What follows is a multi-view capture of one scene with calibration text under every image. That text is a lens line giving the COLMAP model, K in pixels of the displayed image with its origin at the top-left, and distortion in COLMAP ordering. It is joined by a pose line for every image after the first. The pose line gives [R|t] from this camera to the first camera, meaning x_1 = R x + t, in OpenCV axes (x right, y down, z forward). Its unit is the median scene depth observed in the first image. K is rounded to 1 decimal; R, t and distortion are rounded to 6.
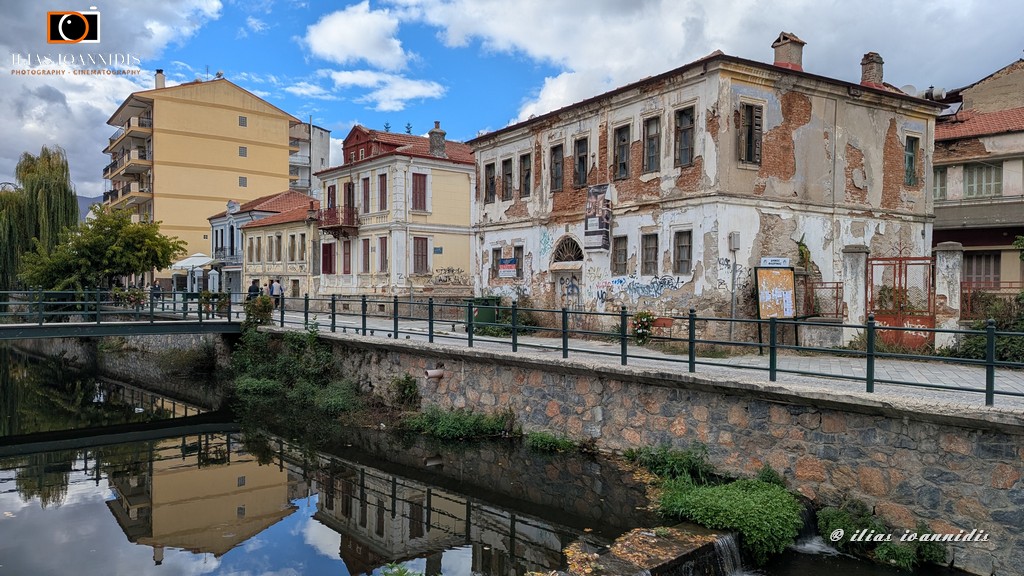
lens RADIAL K [[749.2, 0, 511.3], [0, 749.2, 301.2], [0, 0, 1]] dist [0.074688, -0.079528]
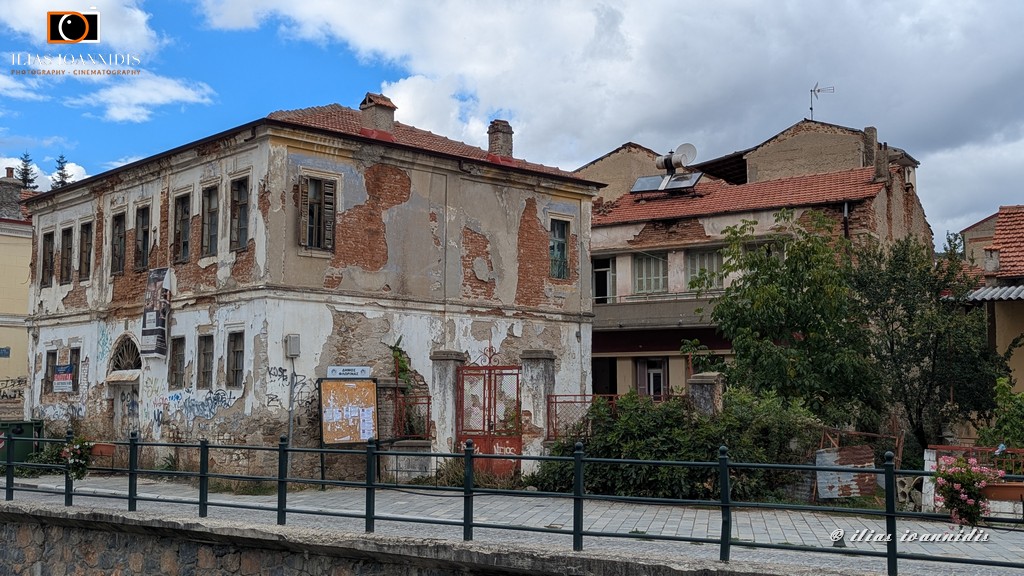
lens RADIAL K [[1133.2, 0, 527.2], [0, 1133.2, 293.6], [0, 0, 1]] dist [0.097646, -0.161797]
pose [[0.978323, 0.013121, 0.206667, 0.247799], [0.010460, 0.993586, -0.112597, 0.003194], [-0.206818, 0.112318, 0.971911, -0.194743]]
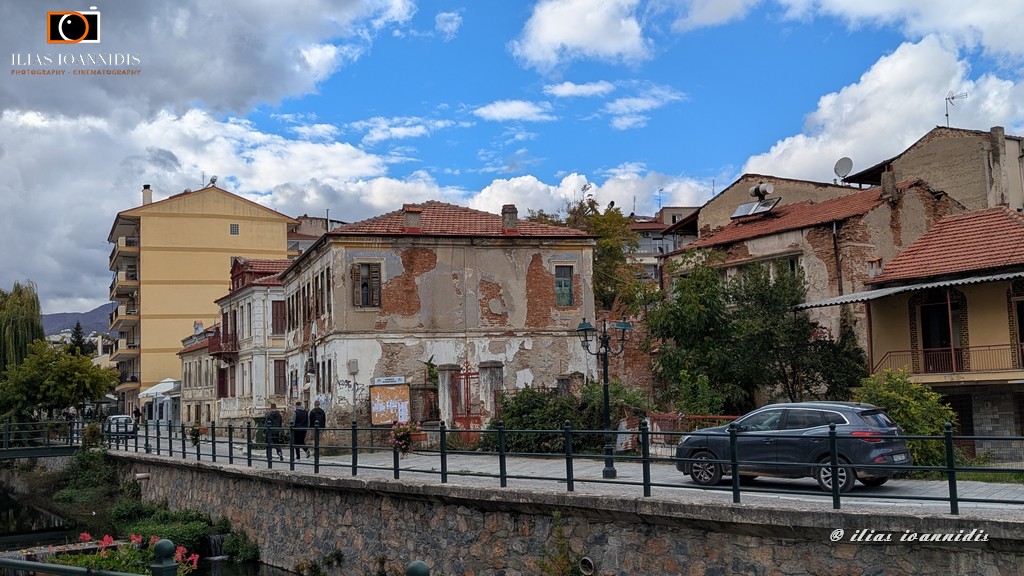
lens RADIAL K [[1084.9, 0, 512.0], [0, 1084.9, 288.0], [0, 0, 1]] dist [0.139372, -0.350943]
pose [[0.975921, -0.066402, -0.207772, 0.835736], [0.041716, 0.991774, -0.121016, 0.022835], [0.214098, 0.109435, 0.970663, -0.698508]]
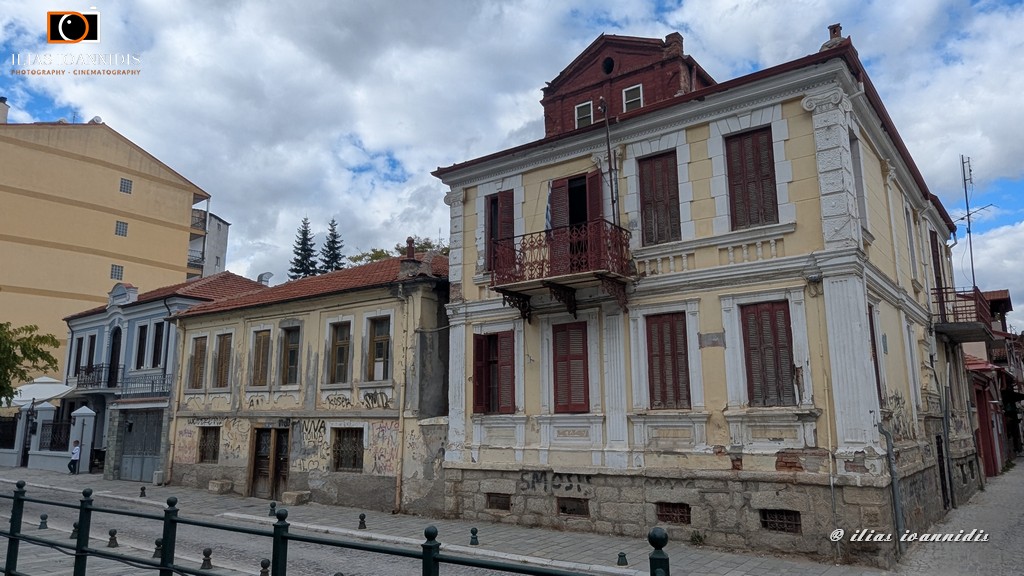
lens RADIAL K [[695.9, 0, 512.0], [0, 695.9, 288.0], [0, 0, 1]] dist [-0.006812, 0.004350]
pose [[0.969362, 0.030204, 0.243774, -0.576624], [0.020321, 0.979149, -0.202125, -0.048453], [-0.244796, 0.200886, 0.948535, 1.171941]]
